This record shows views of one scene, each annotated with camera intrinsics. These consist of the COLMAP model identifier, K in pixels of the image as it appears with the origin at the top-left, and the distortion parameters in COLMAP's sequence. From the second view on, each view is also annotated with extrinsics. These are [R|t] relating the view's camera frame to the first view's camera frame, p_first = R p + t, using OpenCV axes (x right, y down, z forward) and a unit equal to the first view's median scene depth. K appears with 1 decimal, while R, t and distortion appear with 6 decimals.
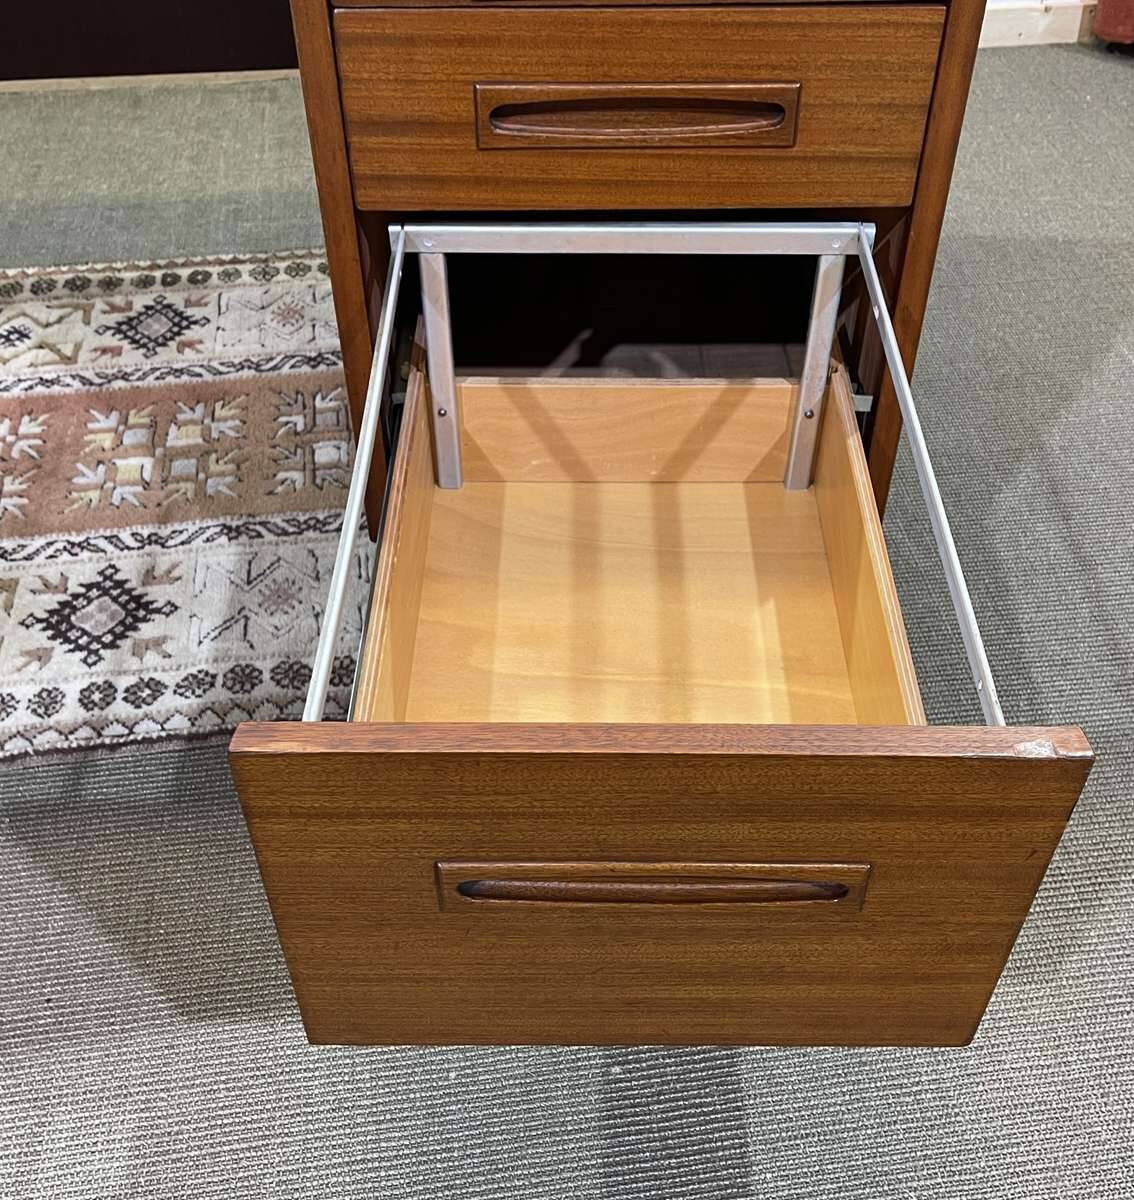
lens RADIAL K [[1350.0, 0, 603.0], [0, 1350.0, 605.3], [0, 0, 1]] dist [0.030884, 0.000000]
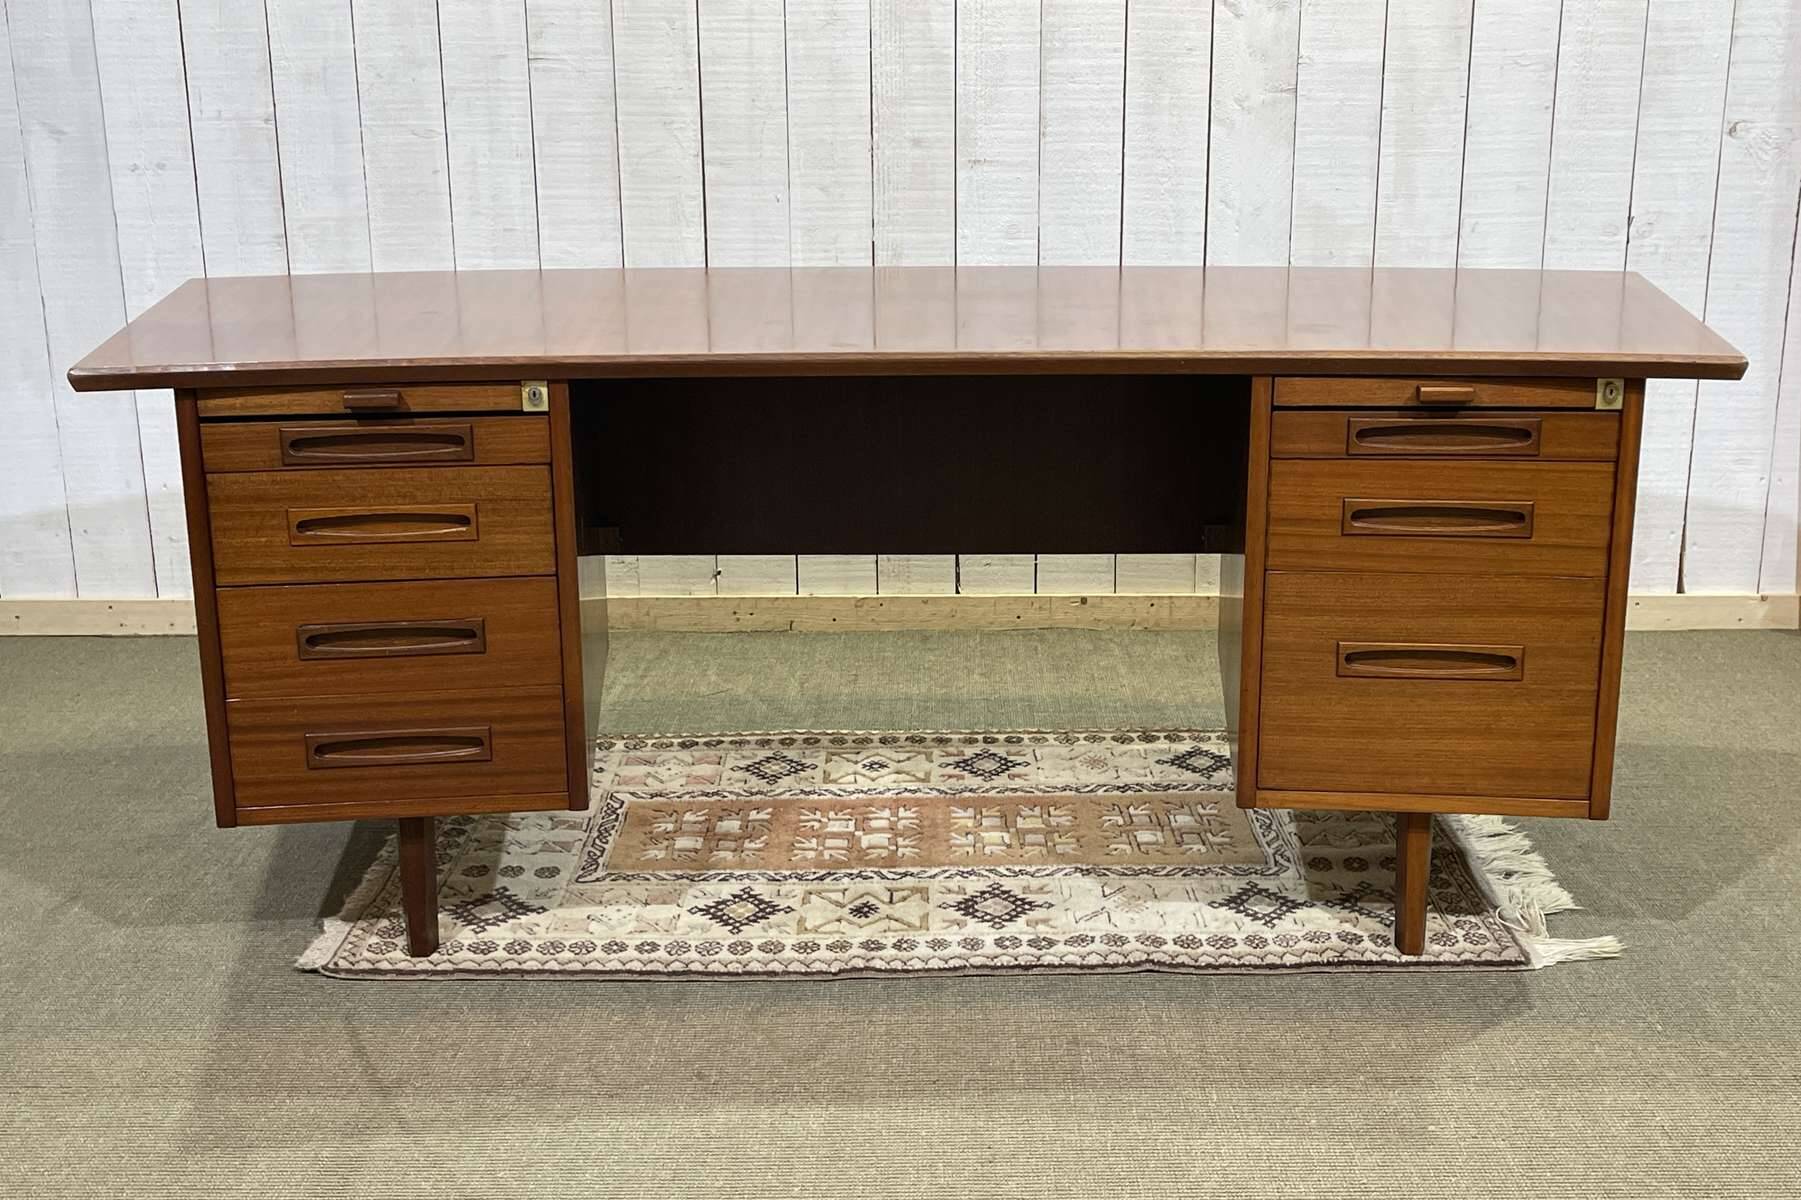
lens RADIAL K [[2096.7, 0, 923.3], [0, 2096.7, 583.4], [0, 0, 1]] dist [0.054424, 0.000000]
pose [[0.989743, 0.025918, -0.140490, -0.145497], [-0.089742, 0.877955, -0.470257, 0.615215], [0.111155, 0.478041, 0.871275, -0.819212]]
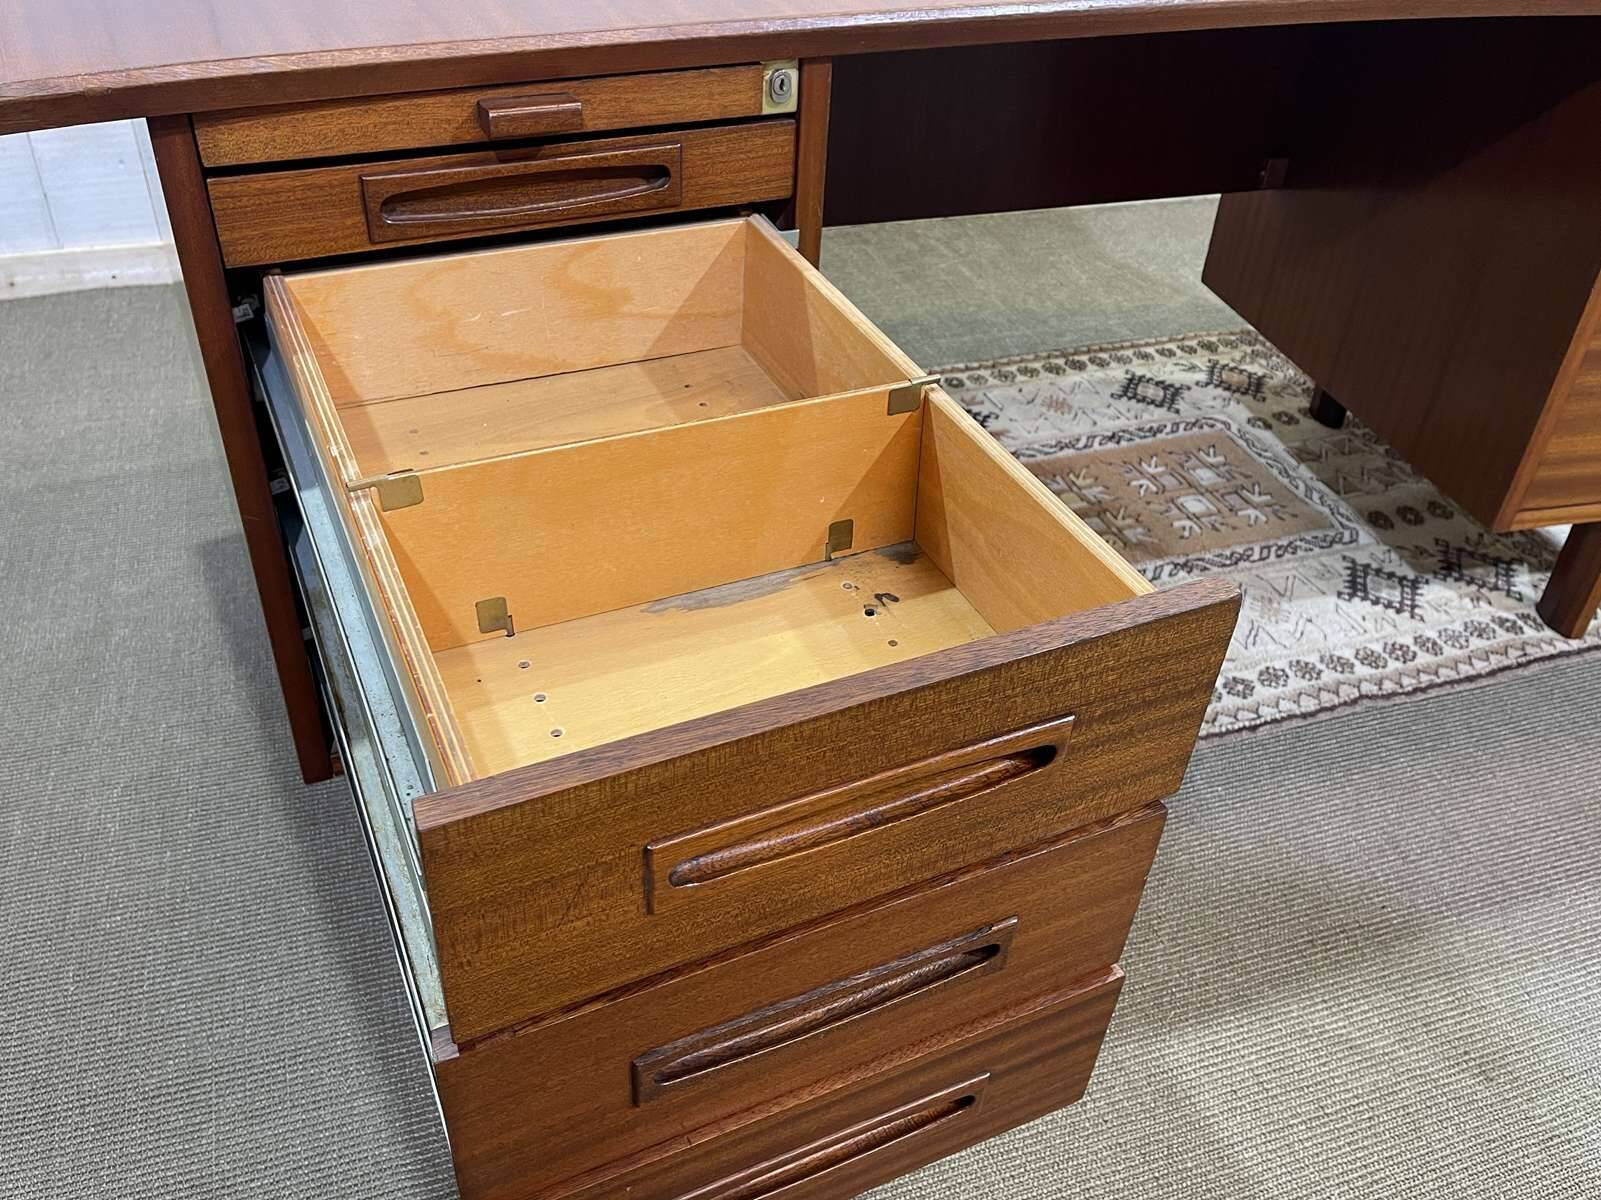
lens RADIAL K [[1346.5, 0, 799.1], [0, 1346.5, 604.6], [0, 0, 1]] dist [0.062723, -0.076146]
pose [[0.981092, -0.082306, 0.175171, -0.778036], [0.101774, 0.989228, -0.105215, 0.065965], [-0.164624, 0.121054, 0.978900, -0.105827]]
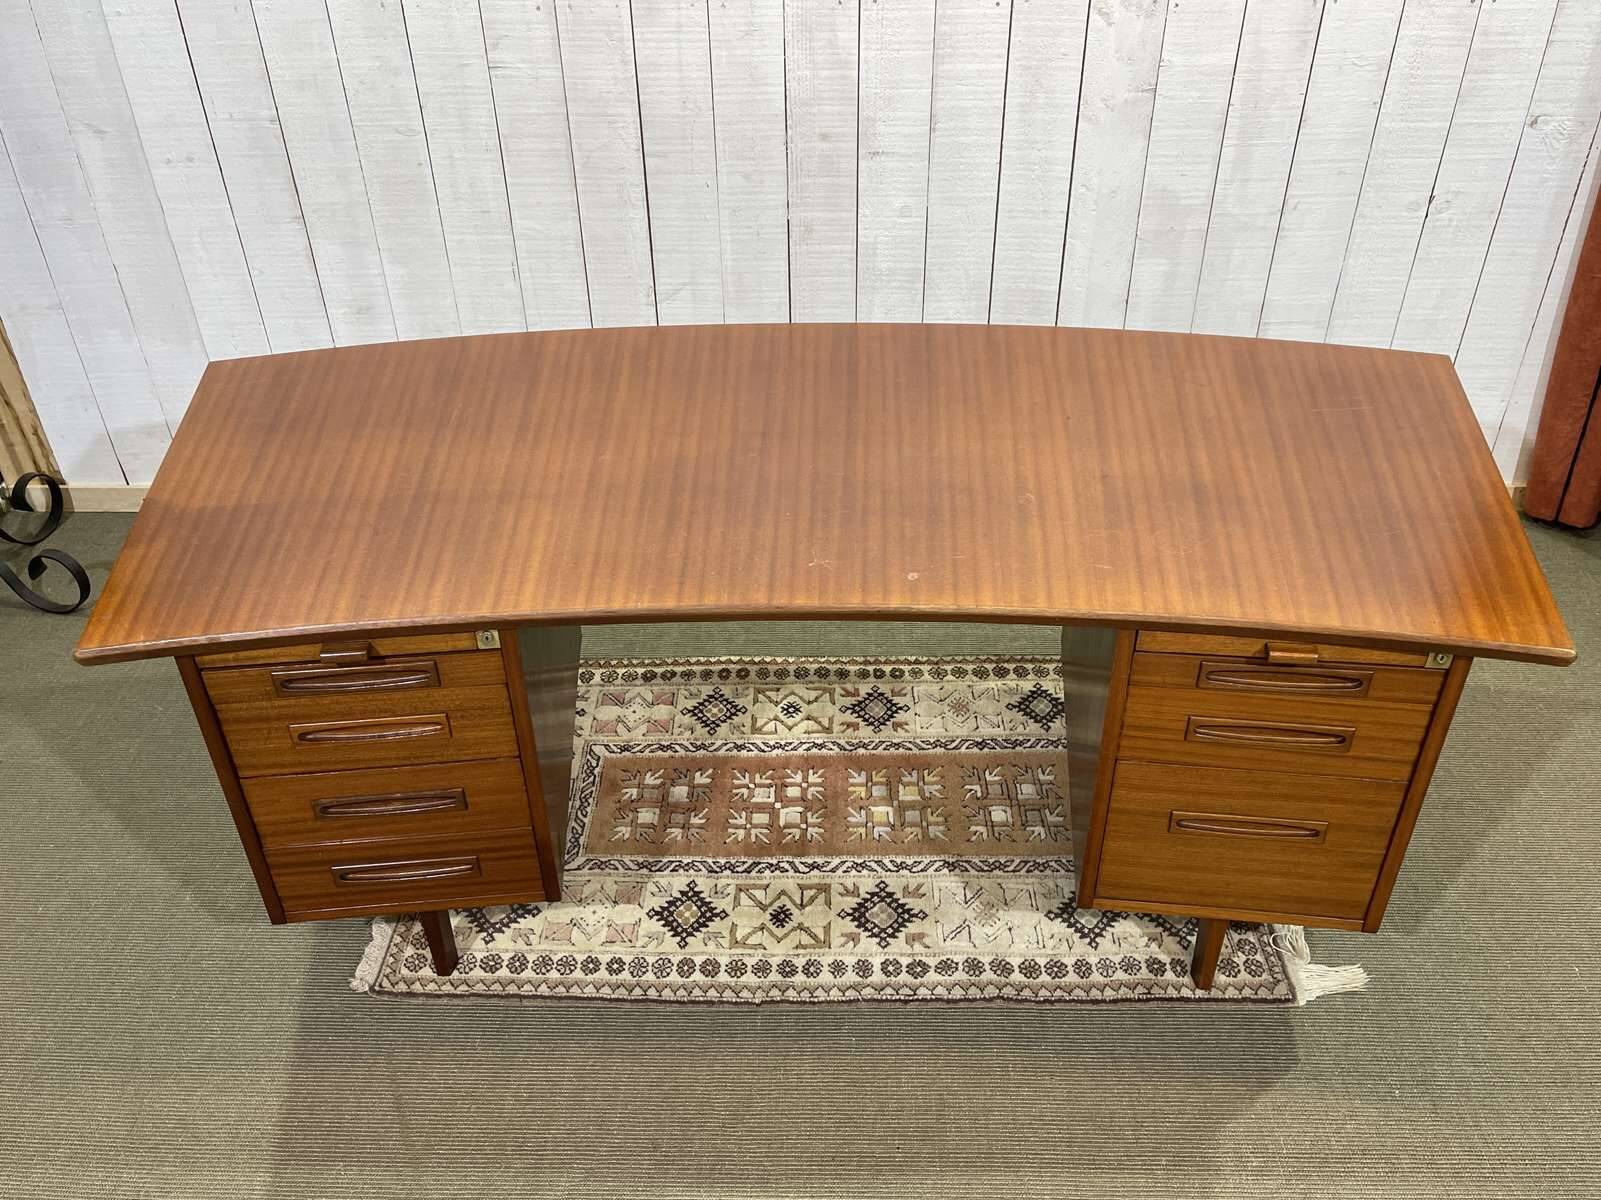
lens RADIAL K [[1346.5, 0, 797.2], [0, 1346.5, 603.2], [0, 0, 1]] dist [0.062723, -0.076146]
pose [[0.986001, 0.077350, -0.147715, -0.227176], [-0.096604, 0.987063, -0.127966, -0.134715], [0.135906, 0.140444, 0.980717, -0.653961]]
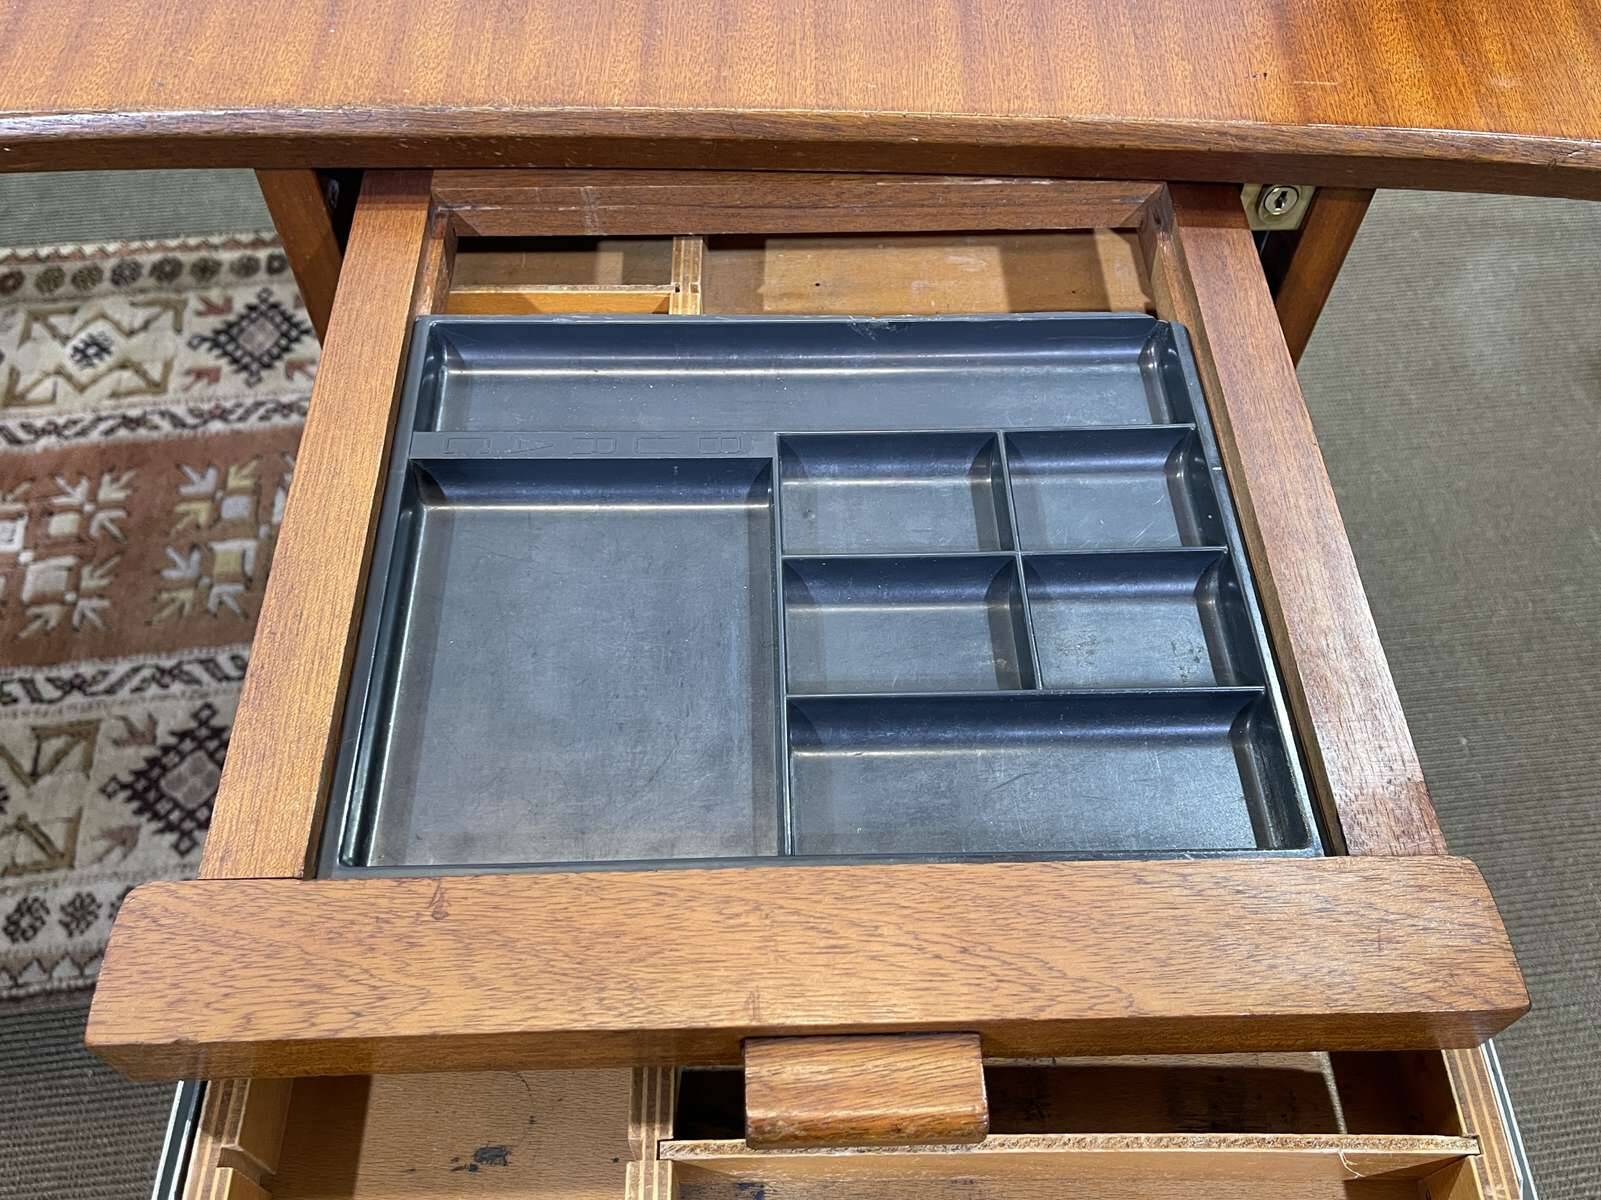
lens RADIAL K [[1348.3, 0, 796.9], [0, 1348.3, 611.5], [0, 0, 1]] dist [0.081685, -0.108483]
pose [[0.999841, 0.017516, -0.003394, 0.012141], [-0.016438, 0.978326, 0.206419, -0.251015], [0.006936, -0.206330, 0.978458, 0.155166]]
